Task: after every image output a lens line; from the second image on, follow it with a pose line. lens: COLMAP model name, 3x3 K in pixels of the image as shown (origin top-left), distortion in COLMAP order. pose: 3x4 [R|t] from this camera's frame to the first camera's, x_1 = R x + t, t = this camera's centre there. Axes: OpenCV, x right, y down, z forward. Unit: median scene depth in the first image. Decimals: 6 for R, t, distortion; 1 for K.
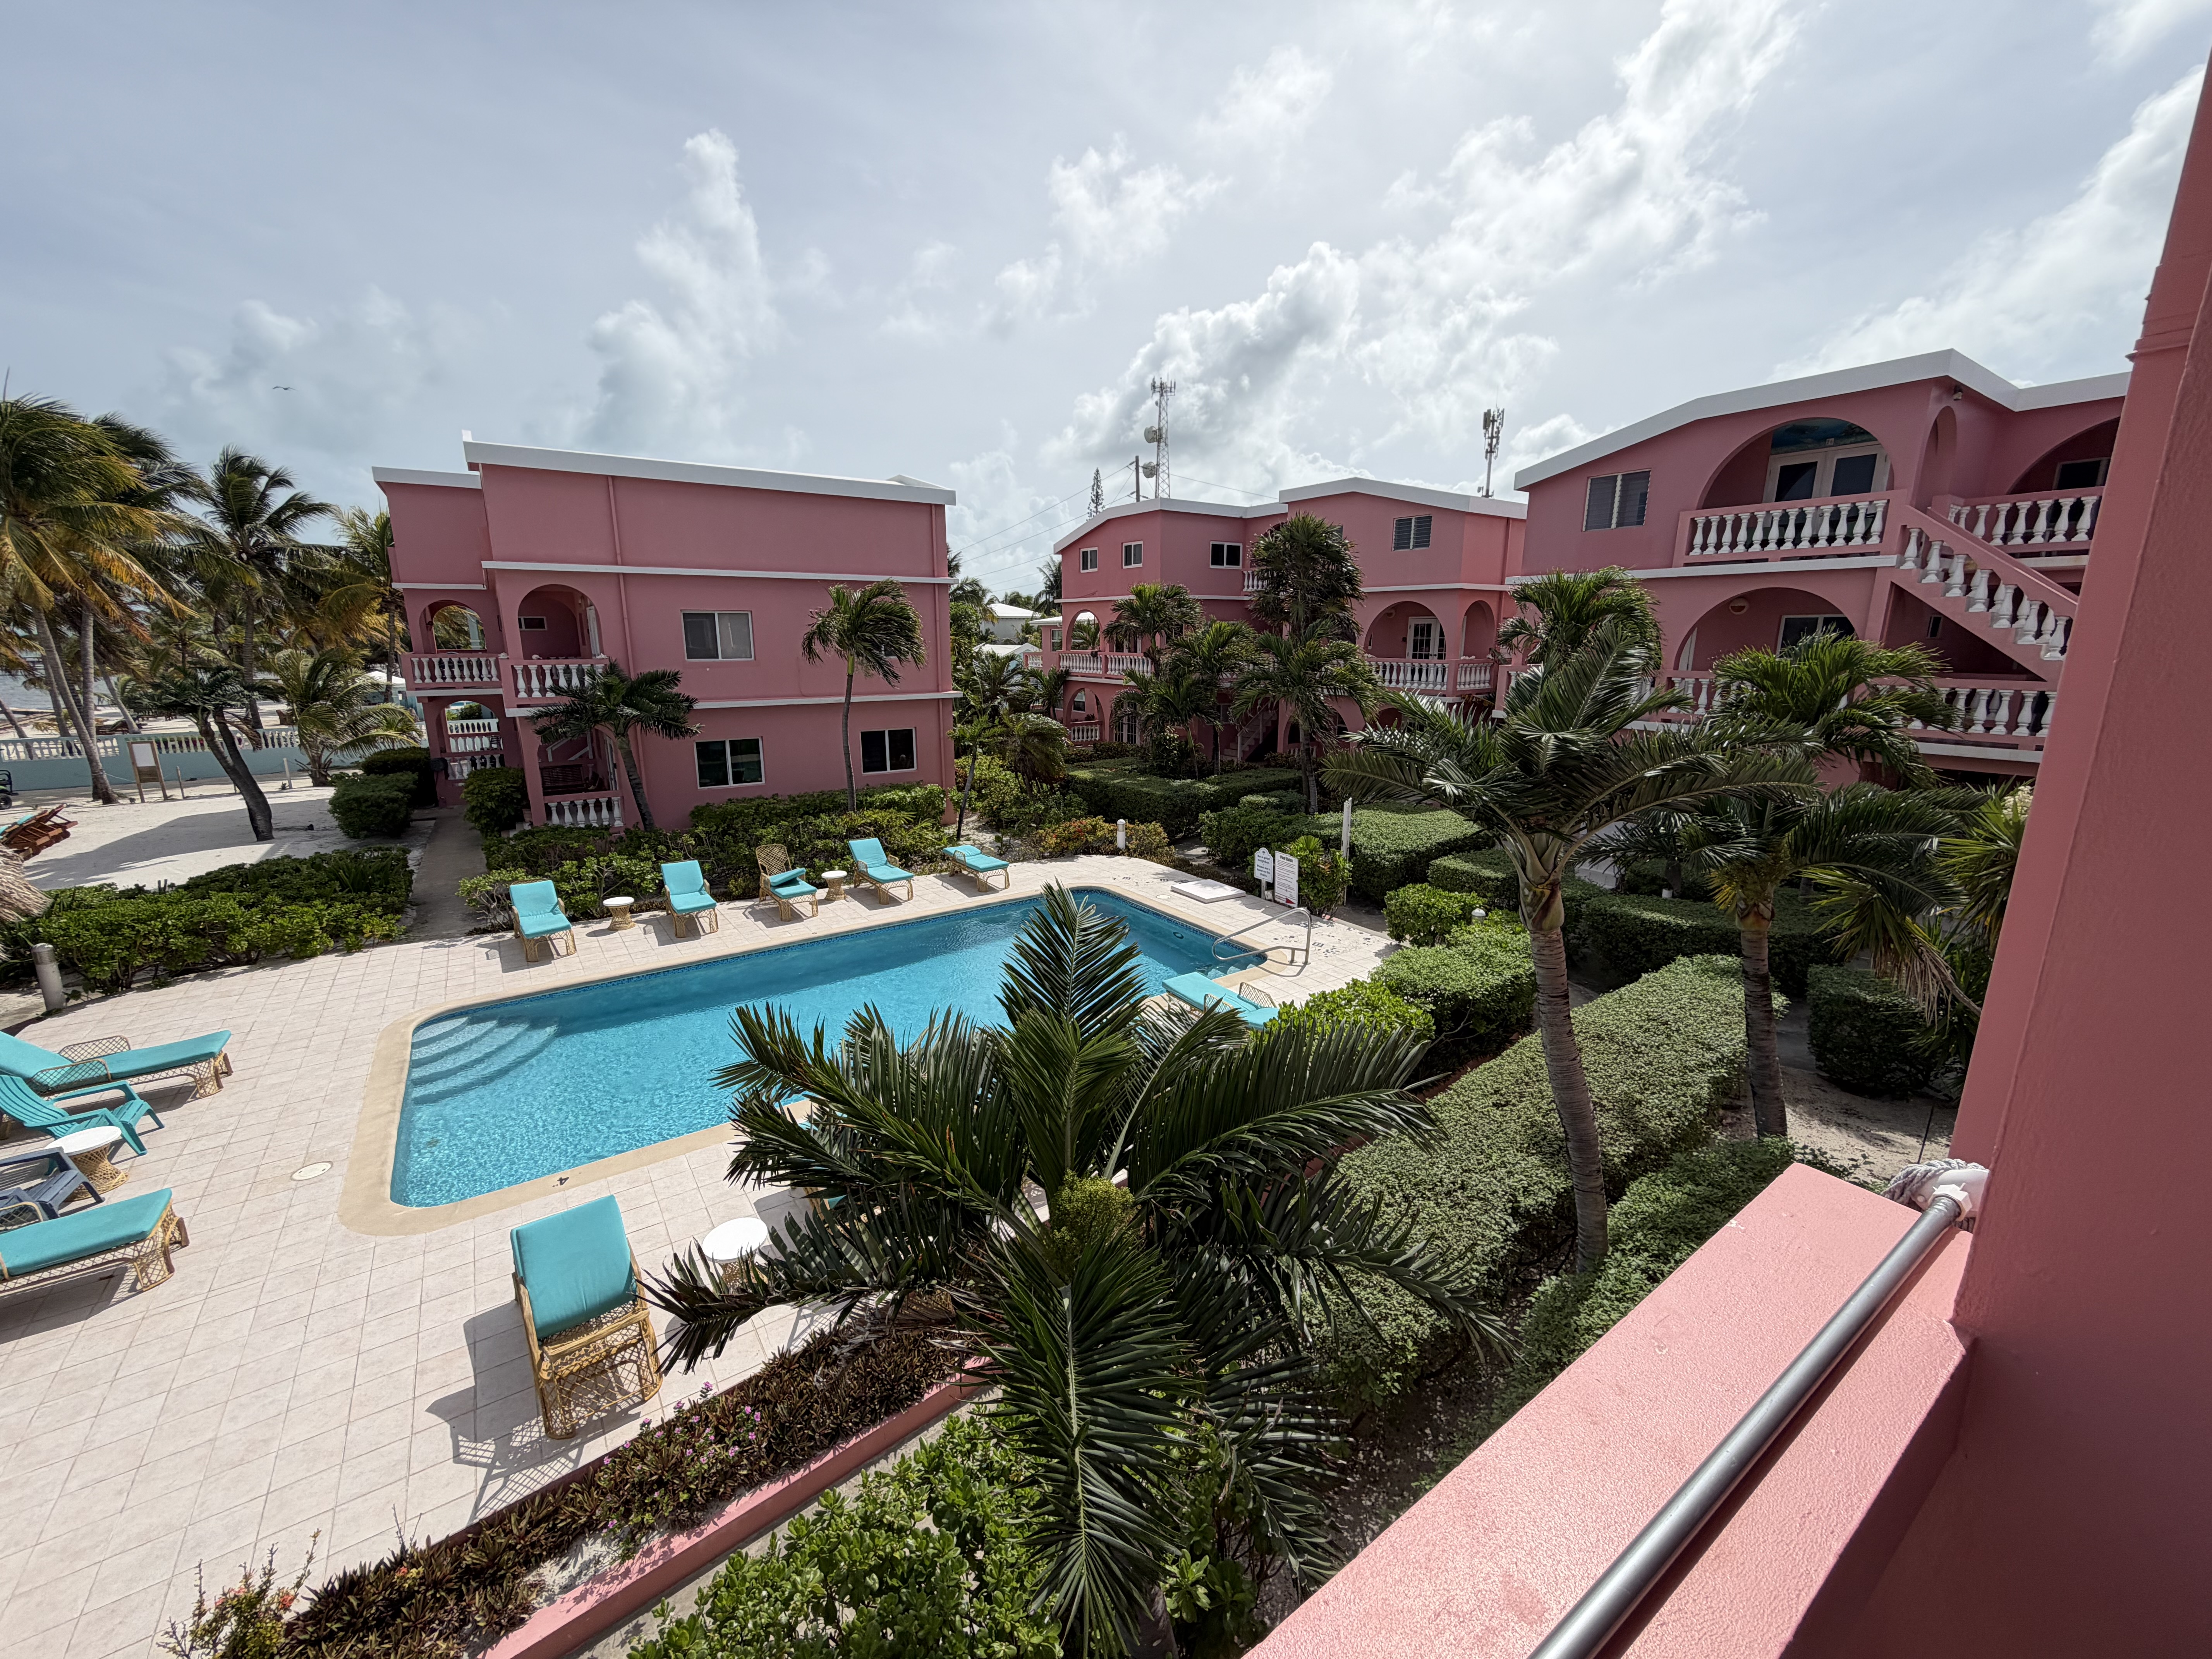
lens RADIAL K [[884.1, 0, 1107.1], [0, 884.1, 821.5], [0, 0, 1]] dist [0.000309, -0.000336]
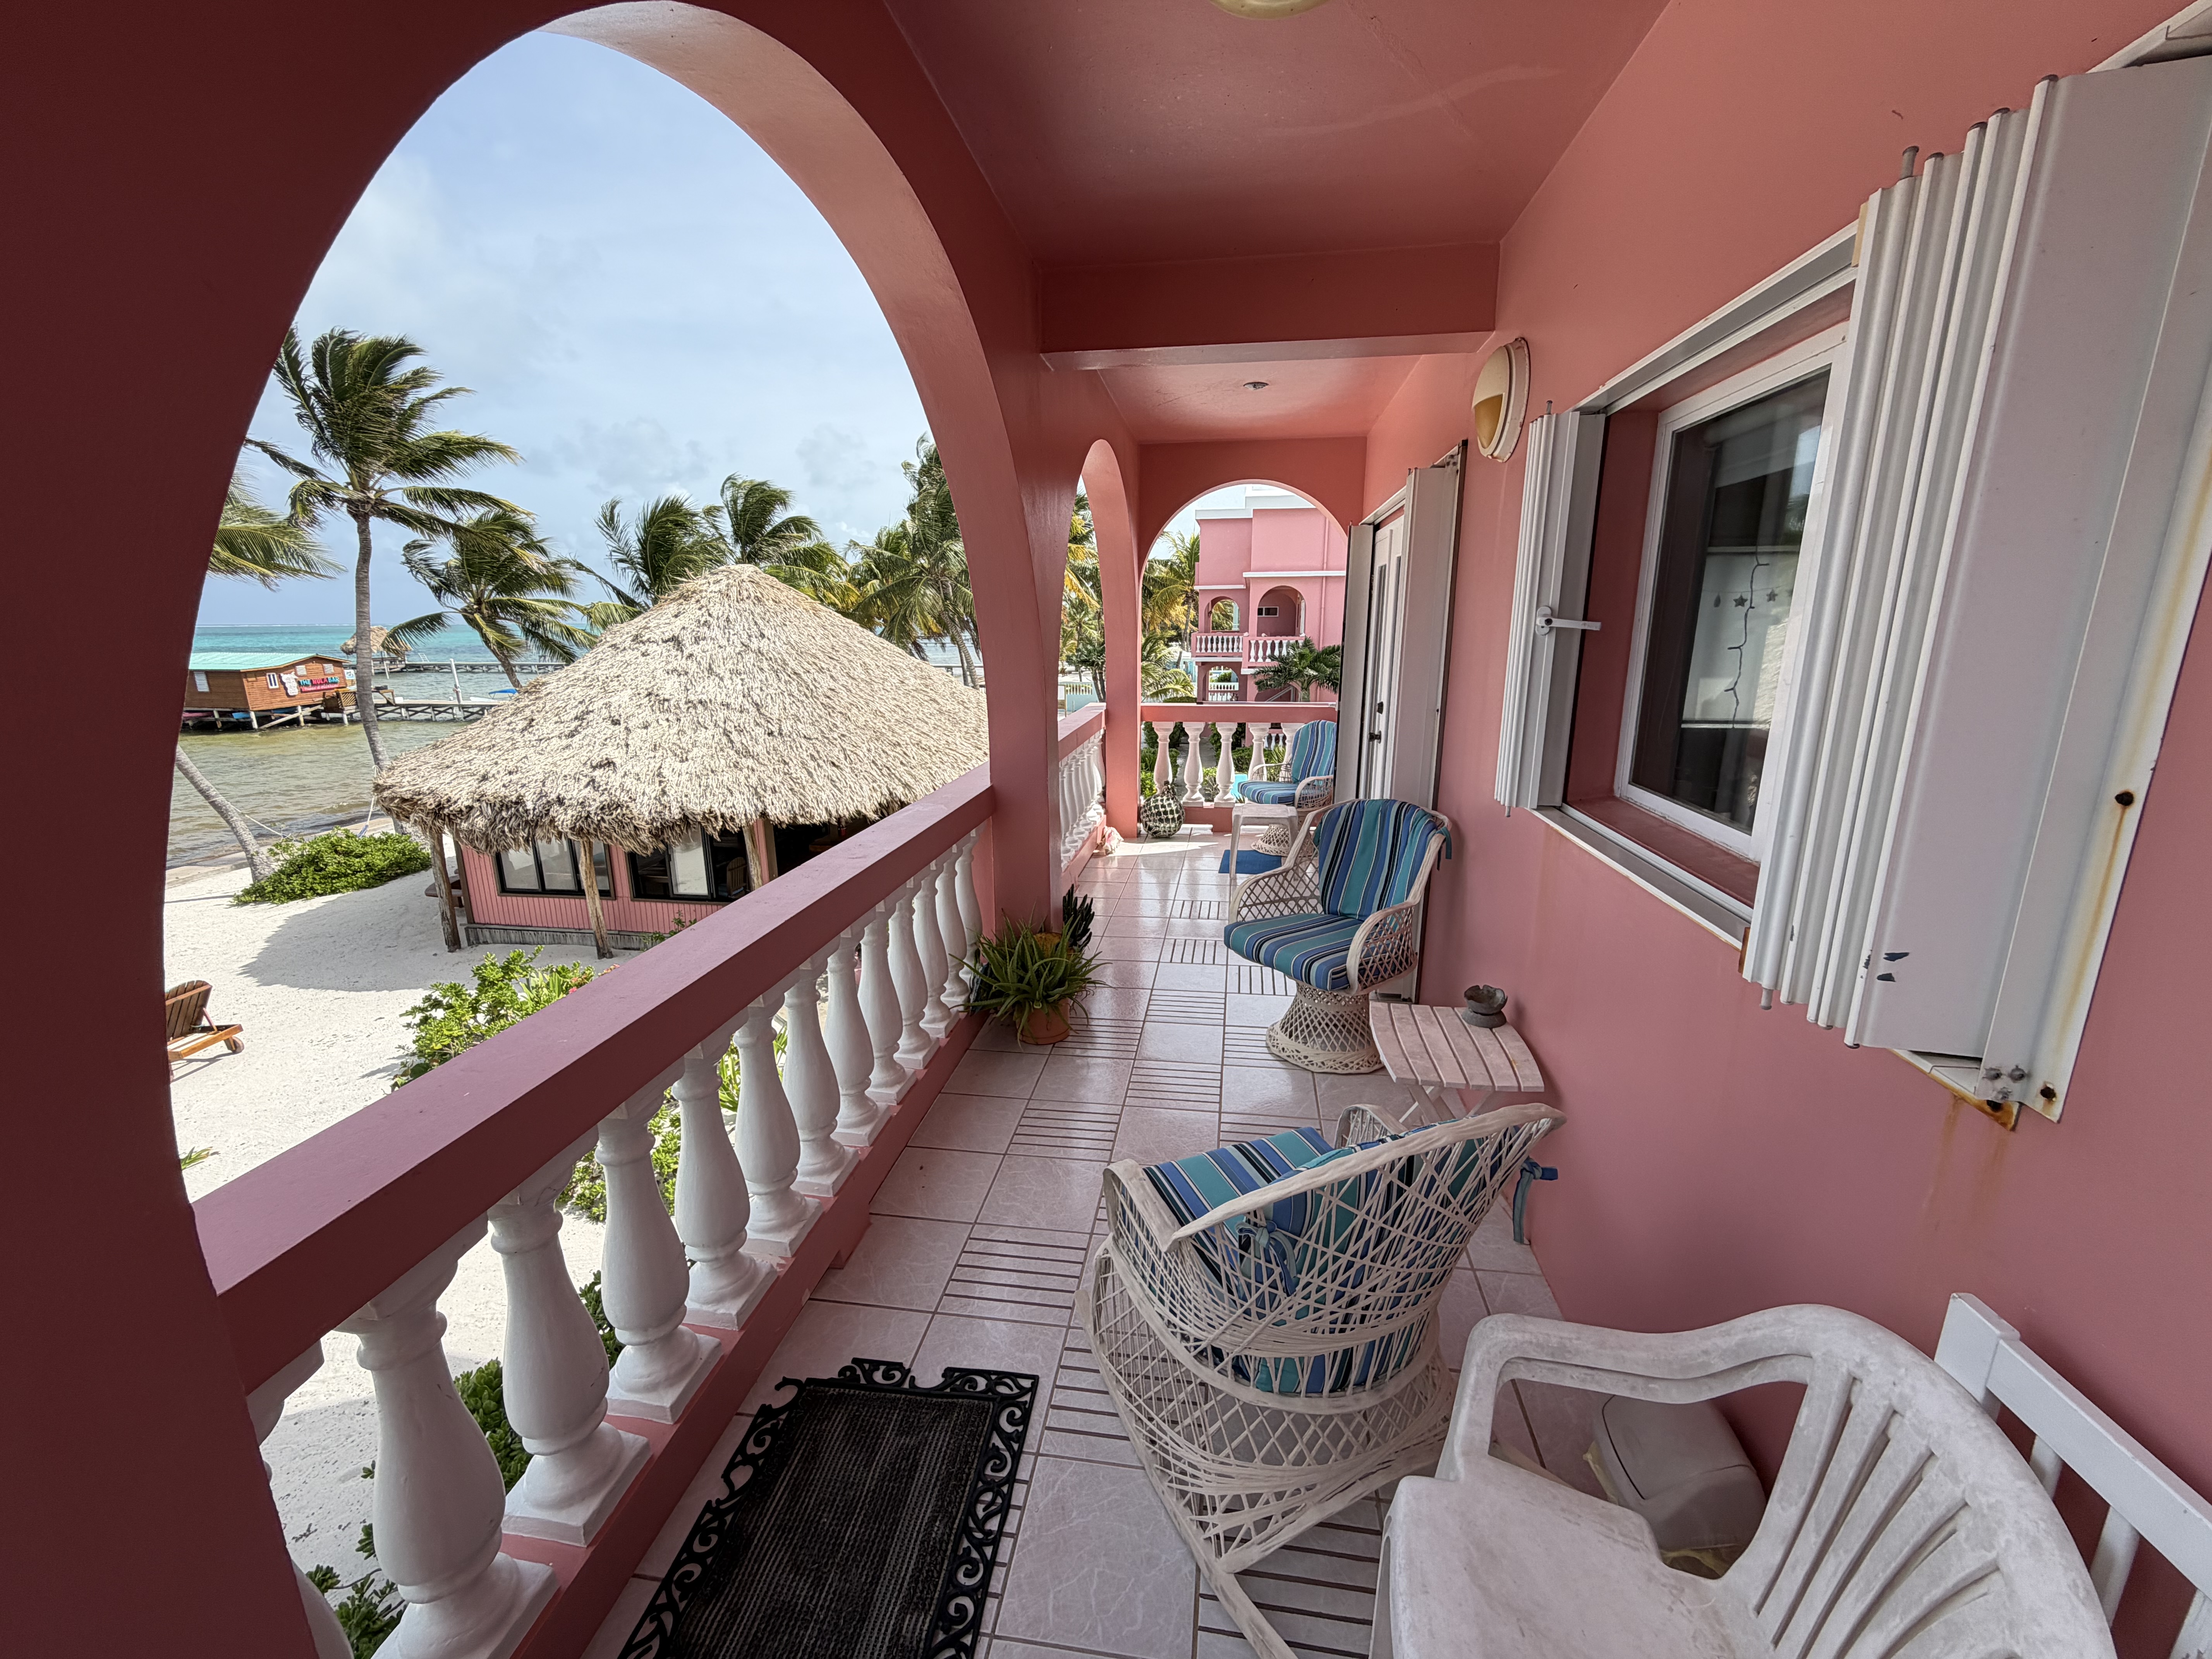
lens RADIAL K [[884.1, 0, 1109.2], [0, 884.1, 826.1], [0, 0, 1]] dist [0.000309, -0.000336]
pose [[0.730213, 0.150875, -0.666353, 0.203602], [-0.135843, 0.987901, 0.074819, 0.056089], [0.669579, 0.035885, 0.741873, -0.267236]]
